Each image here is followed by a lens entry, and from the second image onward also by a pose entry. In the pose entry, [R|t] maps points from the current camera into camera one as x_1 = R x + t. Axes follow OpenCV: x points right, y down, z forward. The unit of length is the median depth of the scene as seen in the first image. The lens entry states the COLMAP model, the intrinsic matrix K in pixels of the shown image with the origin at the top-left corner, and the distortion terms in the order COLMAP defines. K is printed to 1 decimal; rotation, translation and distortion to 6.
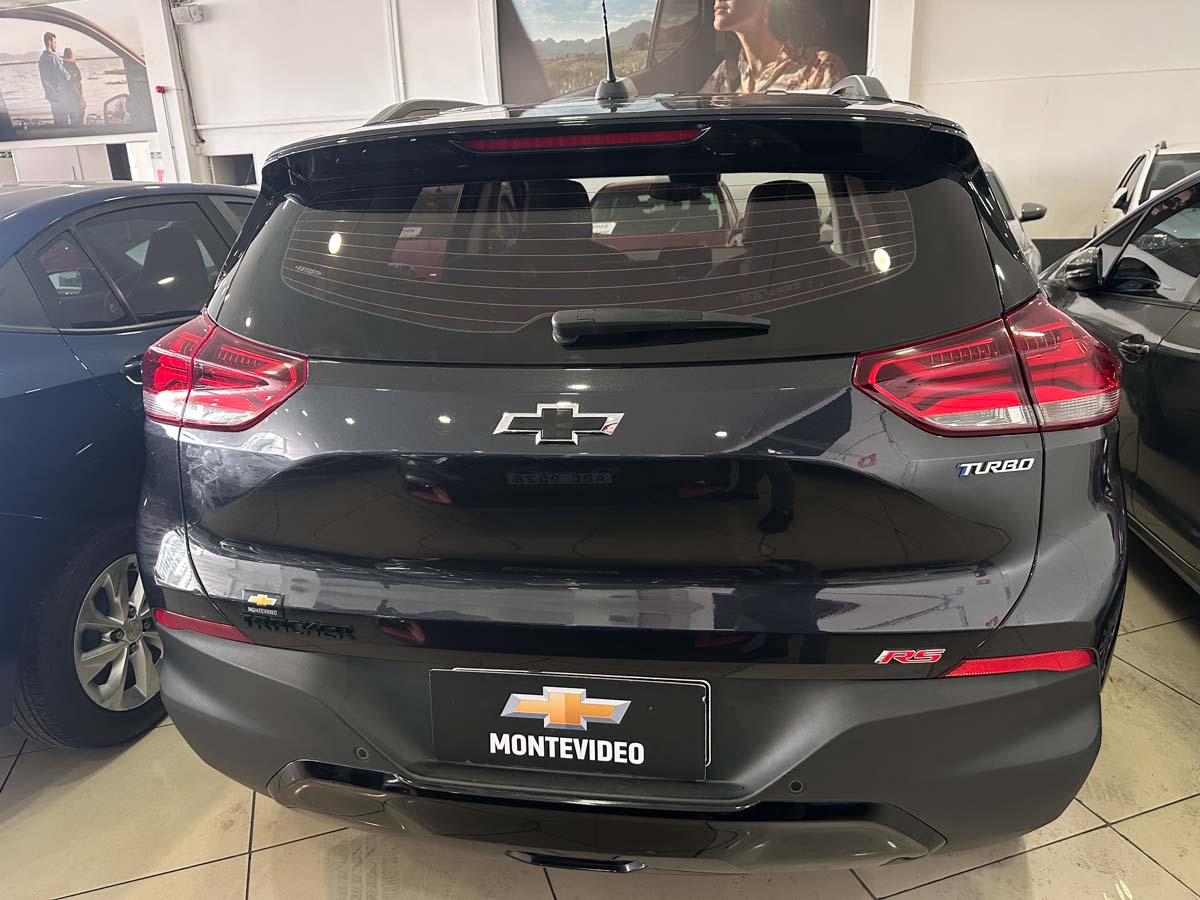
lens RADIAL K [[866.9, 0, 608.1], [0, 866.9, 453.7], [0, 0, 1]] dist [0.004530, -0.007826]
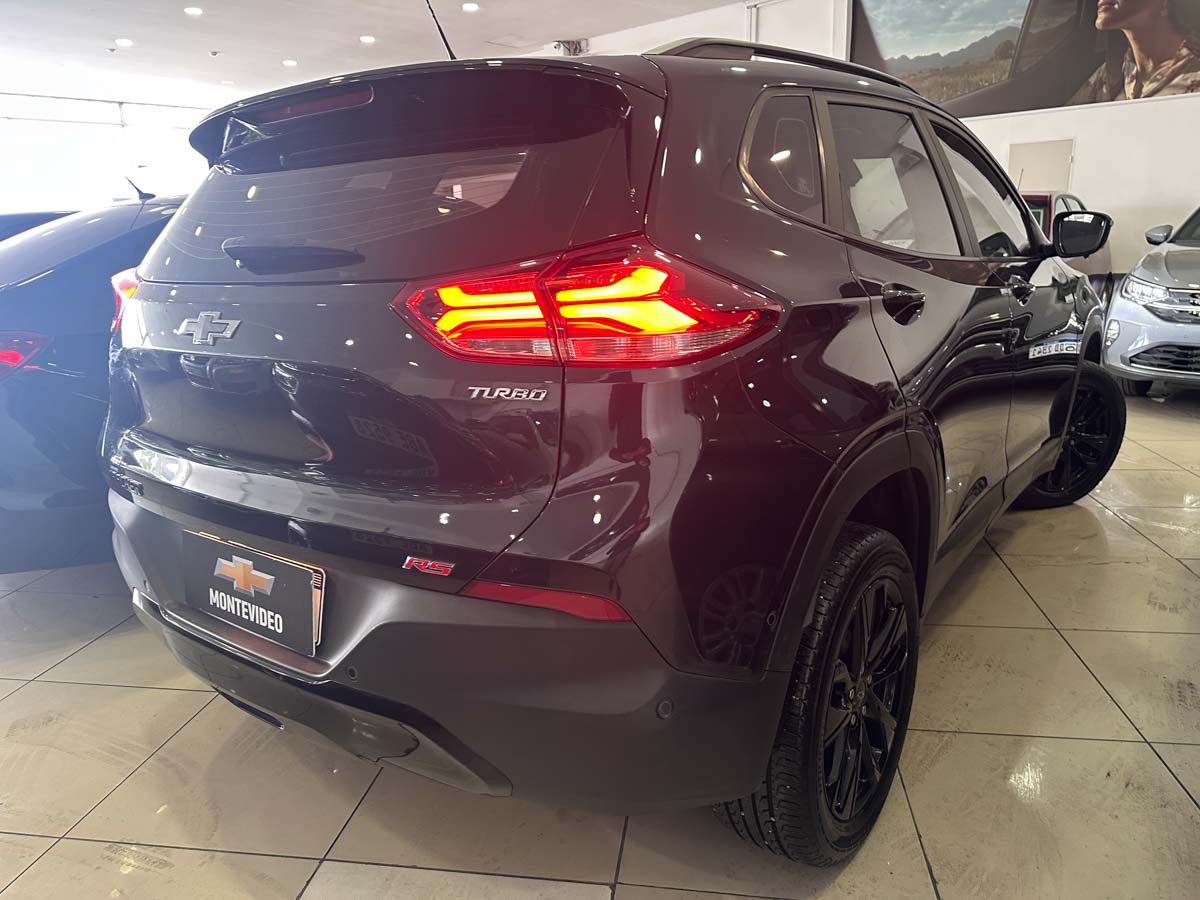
lens RADIAL K [[888.3, 0, 571.5], [0, 888.3, 450.1], [0, 0, 1]] dist [-0.009916, -0.012944]
pose [[0.878940, 0.111302, -0.463764, 0.881519], [-0.132960, 0.991020, -0.014146, 0.074856], [0.458025, 0.074096, 0.885846, 0.097971]]
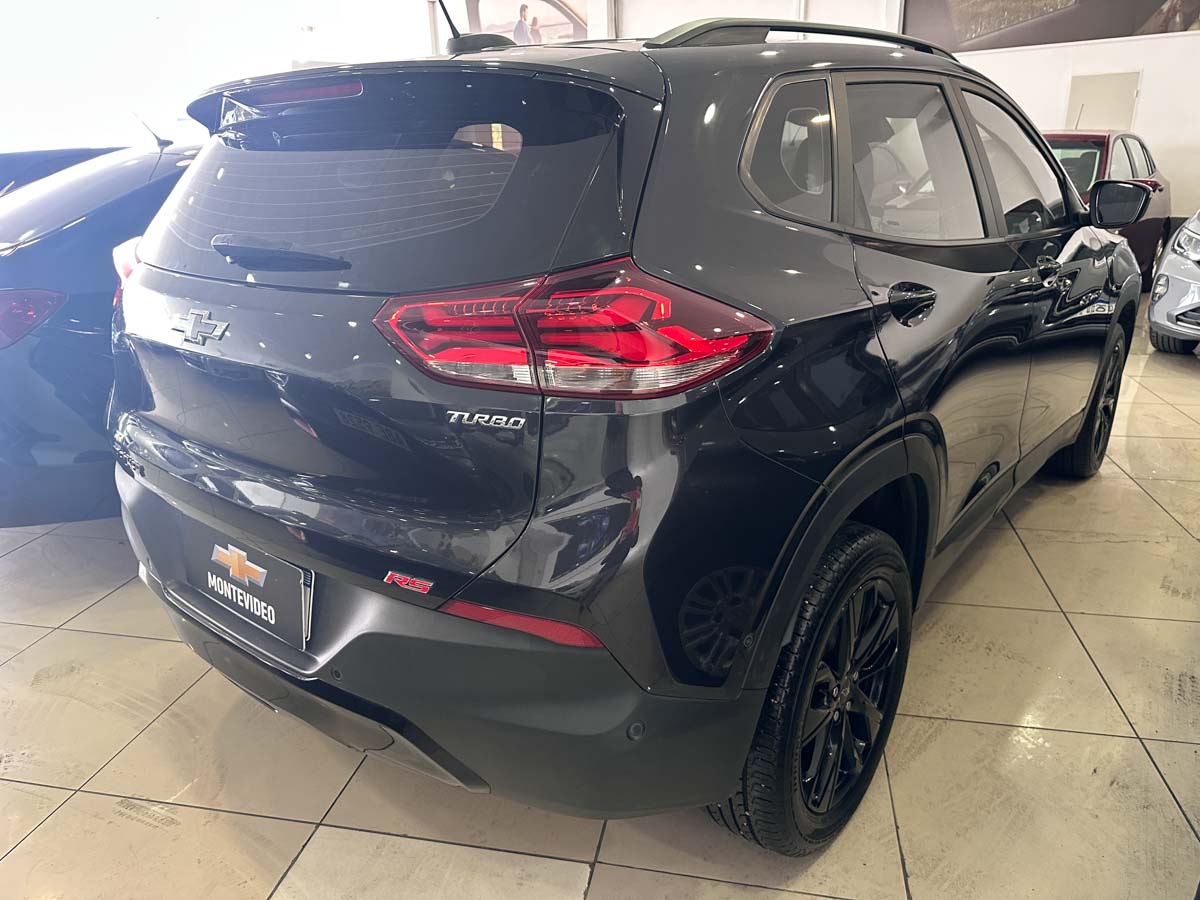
lens RADIAL K [[888.3, 0, 571.5], [0, 888.3, 450.1], [0, 0, 1]] dist [-0.009916, -0.012944]
pose [[0.855285, 0.176905, -0.487023, 0.923515], [-0.158955, 0.984173, 0.078340, -0.042191], [0.493174, 0.010411, 0.869868, 0.123927]]
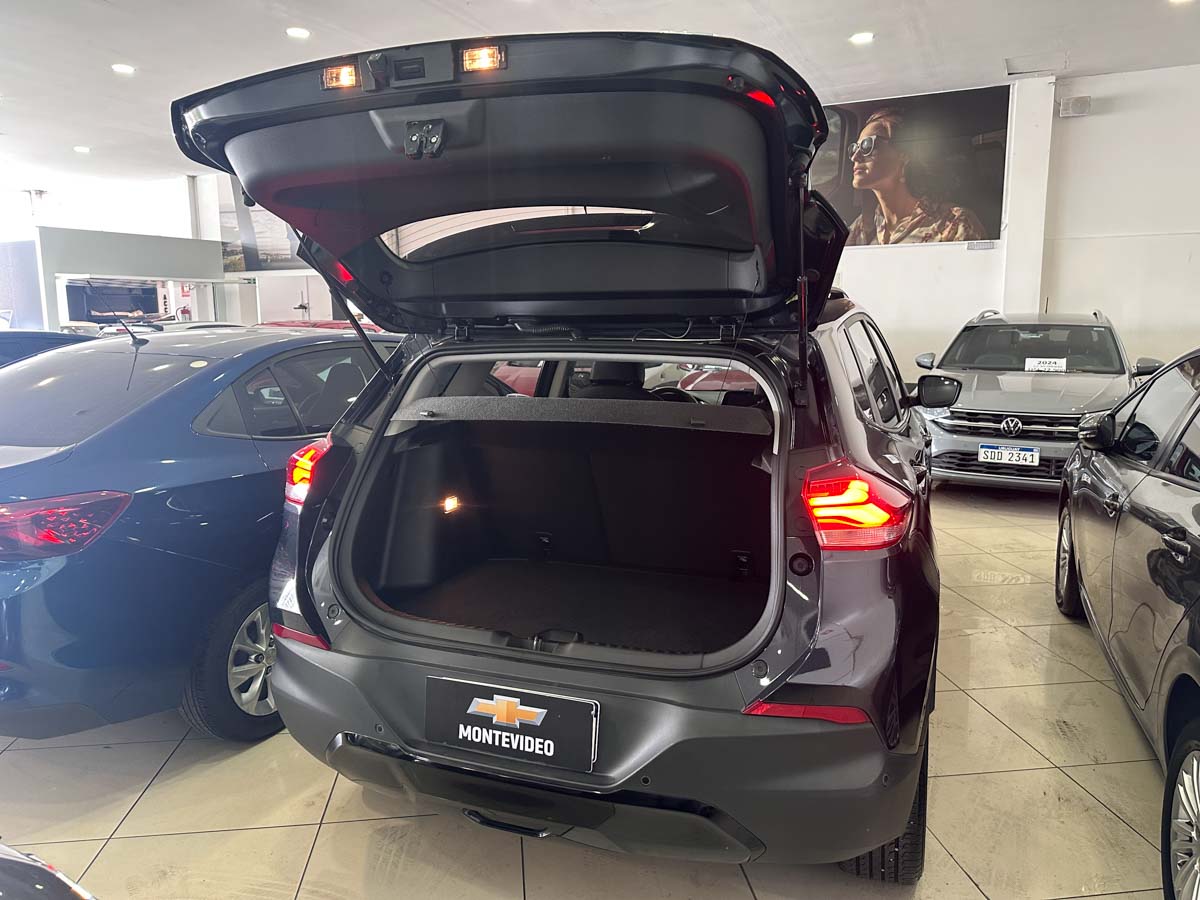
lens RADIAL K [[870.1, 0, 592.7], [0, 870.1, 446.7], [0, 0, 1]] dist [-0.010177, -0.004844]
pose [[0.976608, 0.058491, -0.206918, 0.368528], [-0.087747, 0.986931, -0.135162, 0.032164], [0.196308, 0.150156, 0.968977, -0.477263]]
